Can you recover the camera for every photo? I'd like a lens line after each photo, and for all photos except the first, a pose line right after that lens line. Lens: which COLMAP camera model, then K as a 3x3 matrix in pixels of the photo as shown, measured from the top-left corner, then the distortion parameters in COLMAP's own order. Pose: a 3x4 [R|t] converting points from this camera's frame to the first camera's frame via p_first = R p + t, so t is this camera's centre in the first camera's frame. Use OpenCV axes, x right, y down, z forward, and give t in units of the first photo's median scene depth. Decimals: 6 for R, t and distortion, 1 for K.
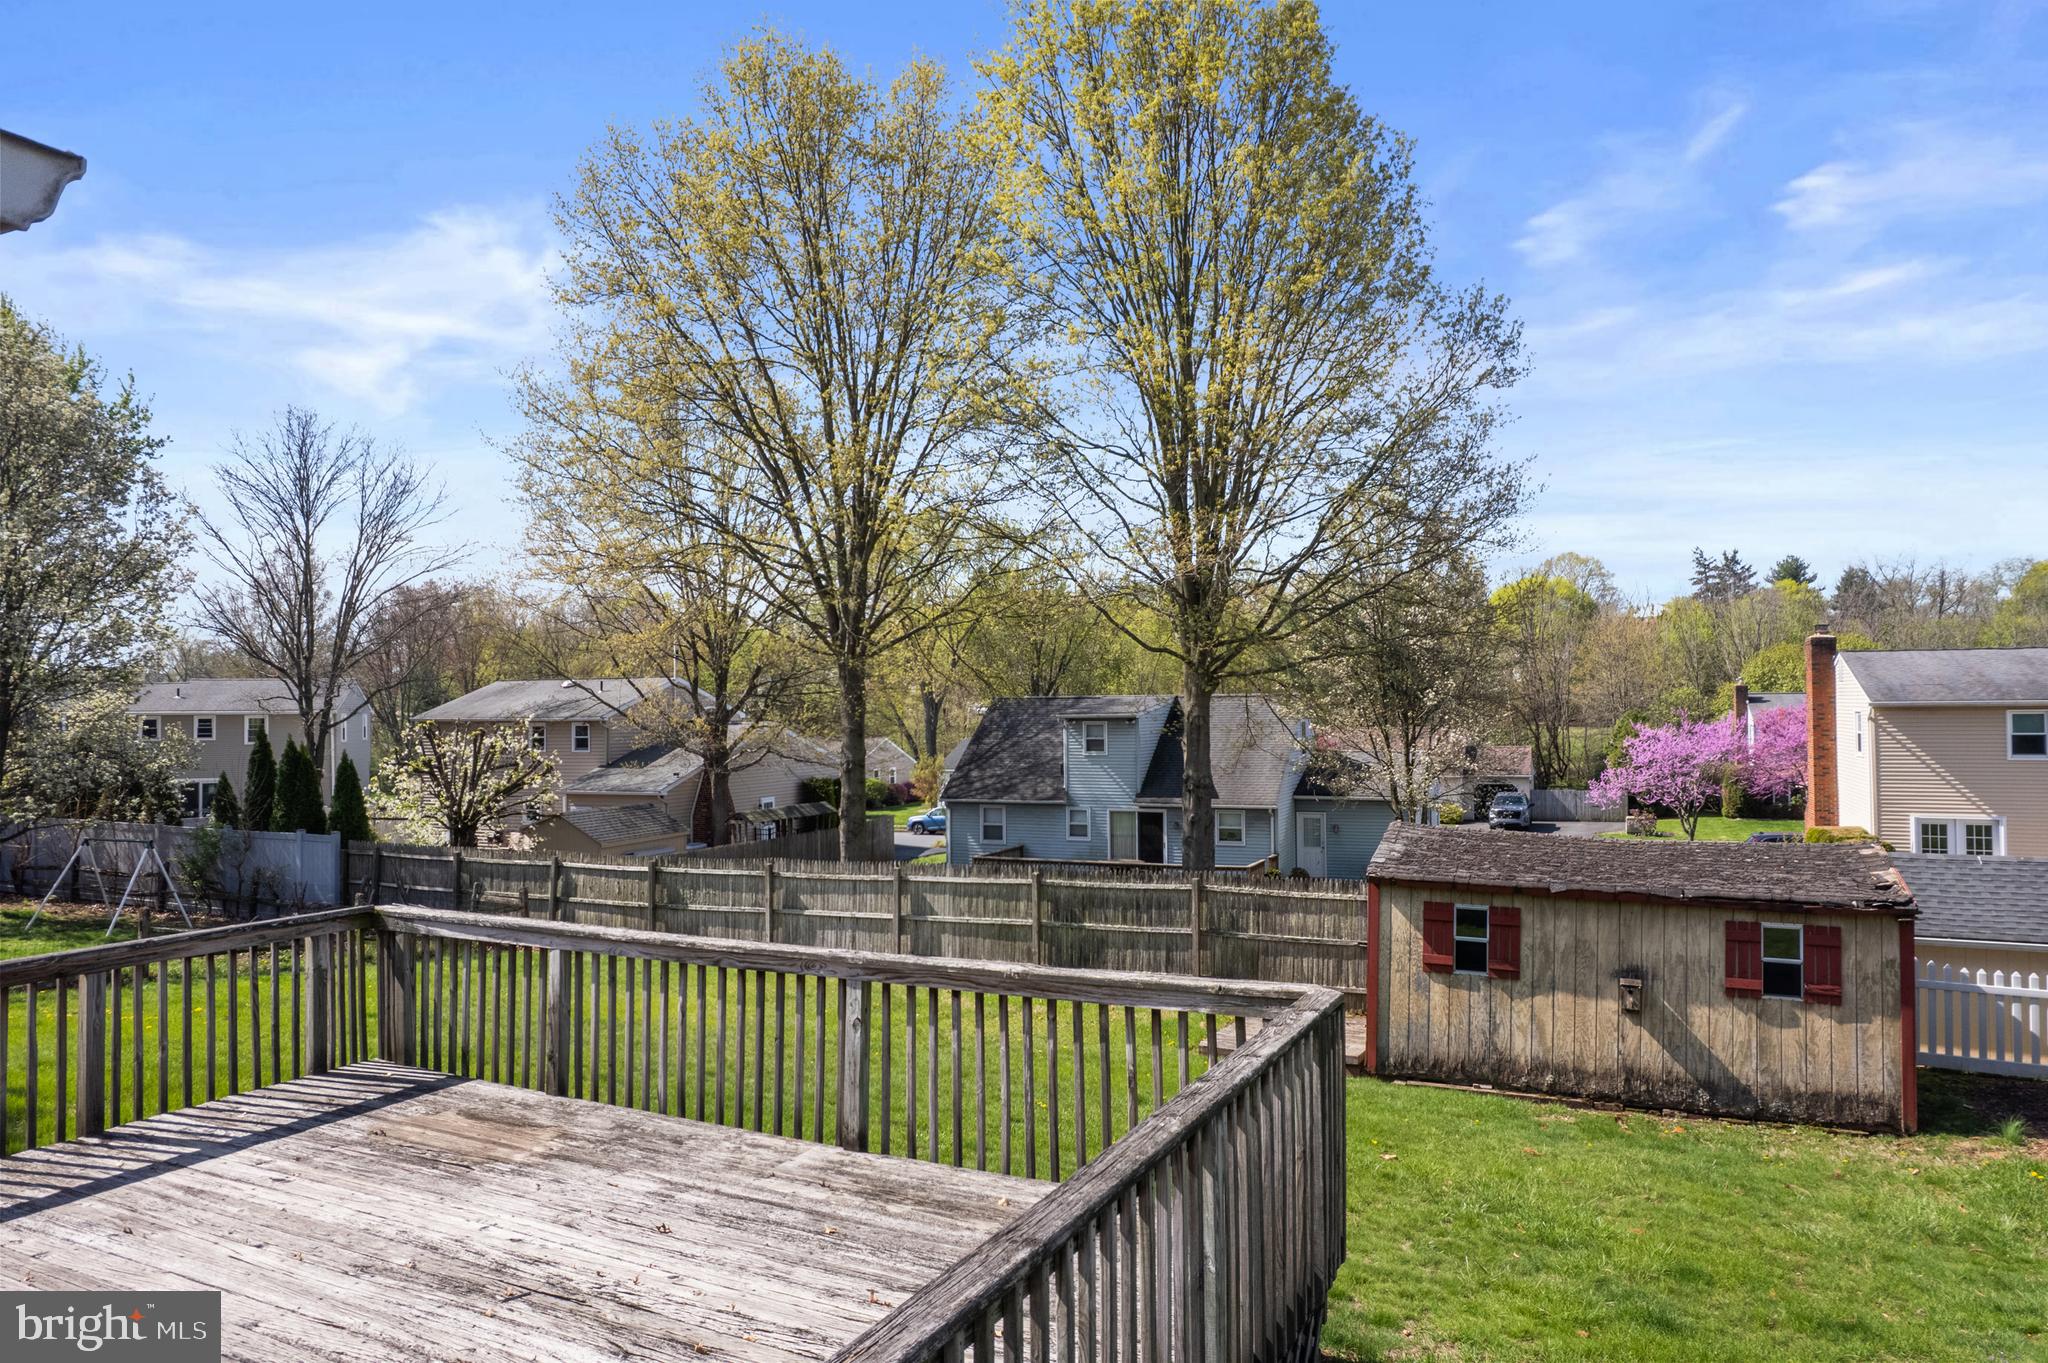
lens RADIAL K [[1357.9, 0, 1024.0], [0, 1357.9, 681.5], [0, 0, 1]] dist [-0.053389, 0.000655]
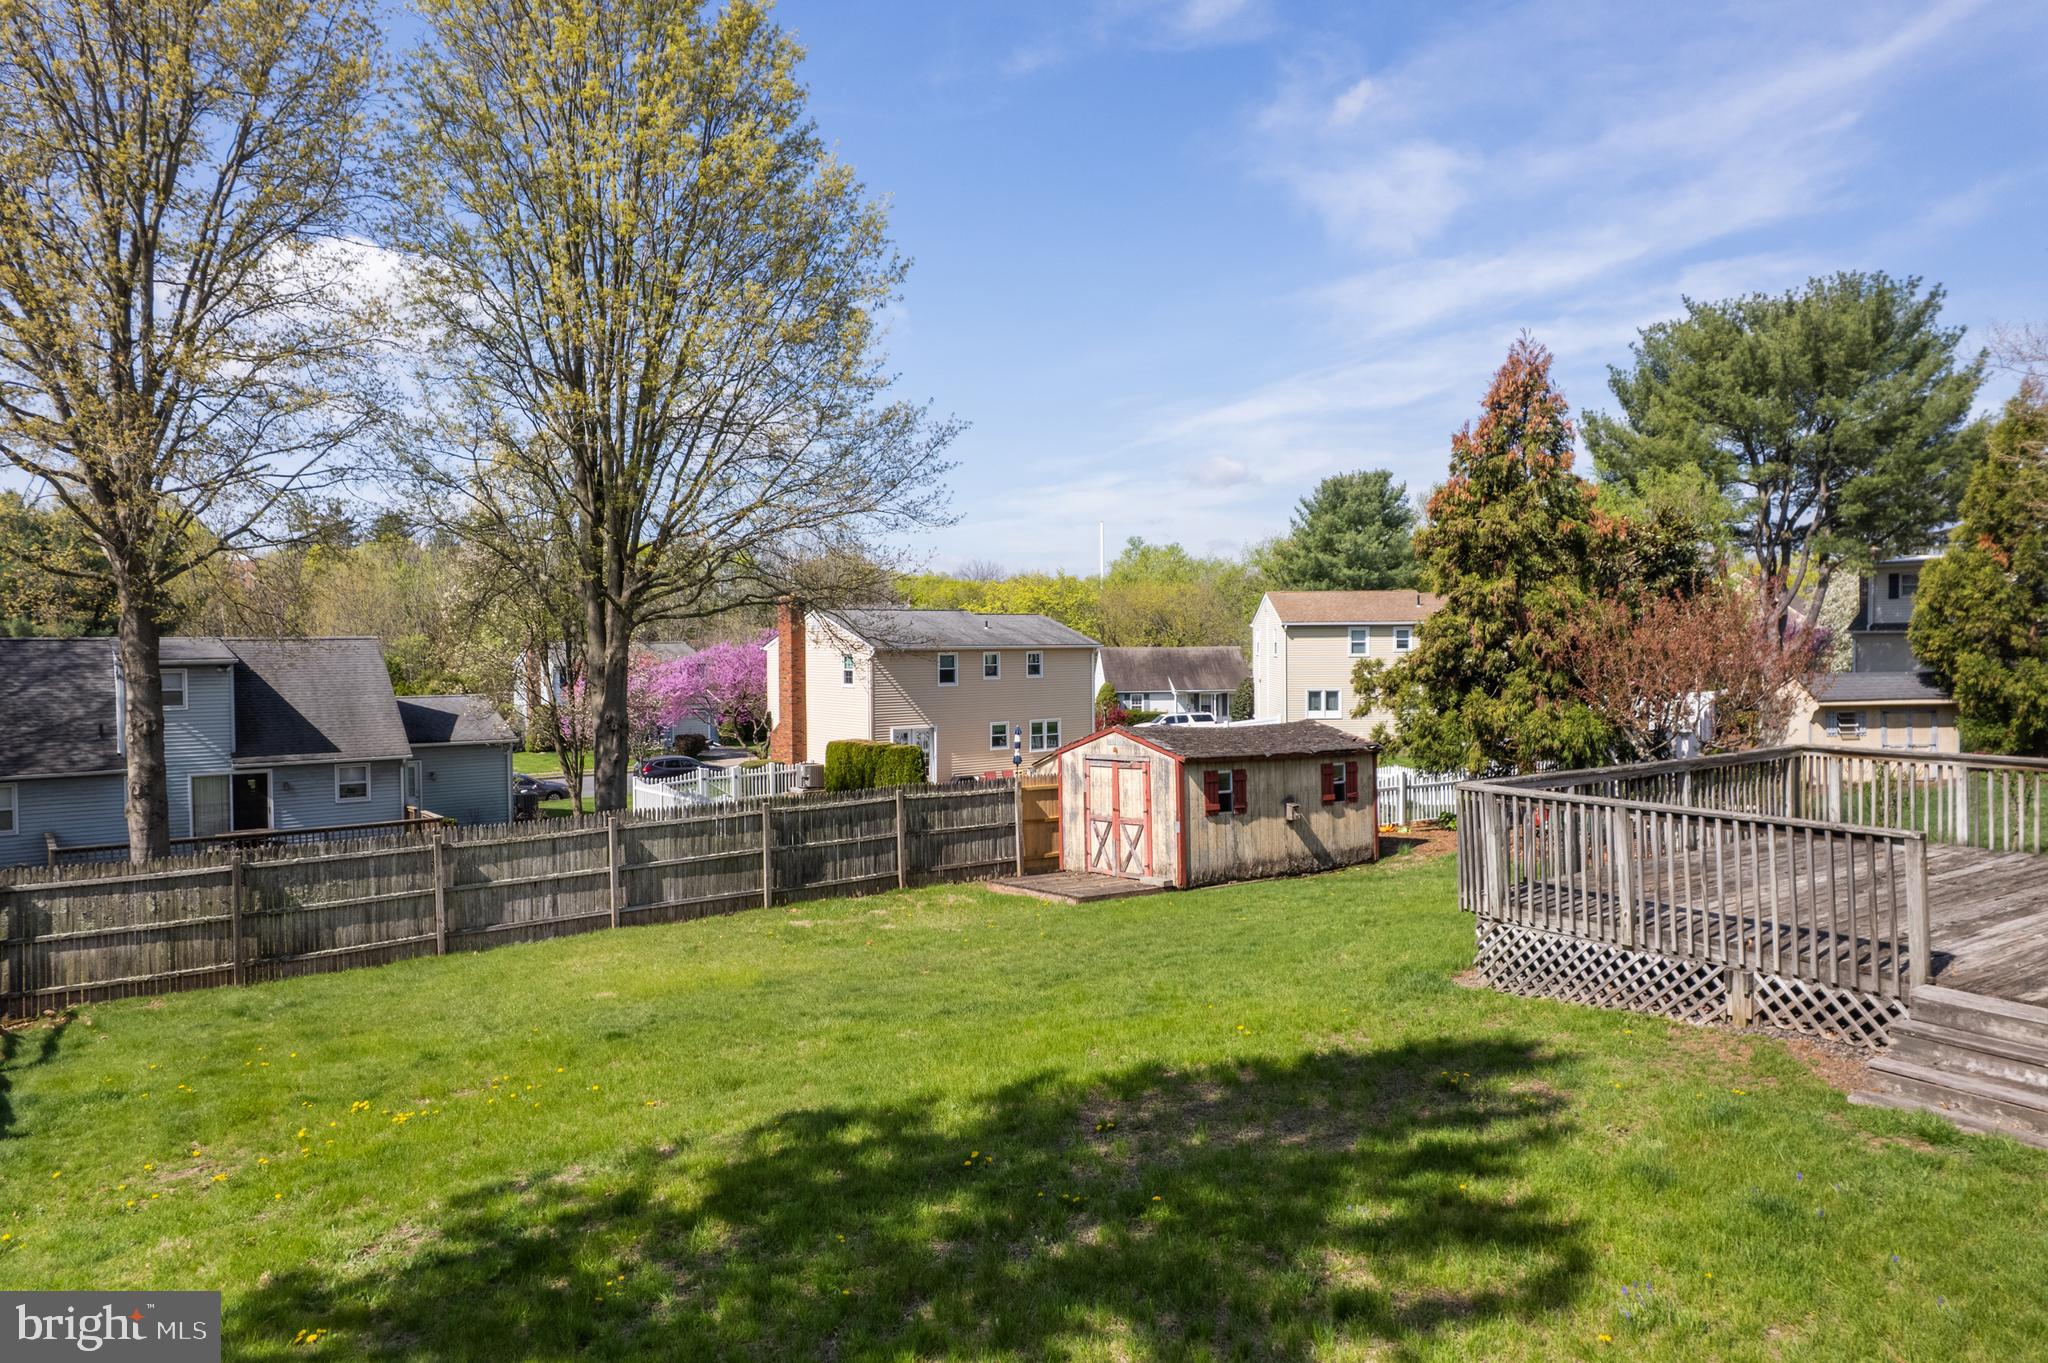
lens RADIAL K [[1300.4, 0, 1024.0], [0, 1300.4, 681.5], [0, 0, 1]] dist [-0.070981, 0.062778]
pose [[0.459117, -0.016869, 0.888216, -1.122820], [-0.013945, 0.999560, 0.026192, 0.024064], [-0.888266, -0.024411, 0.458680, 0.507874]]
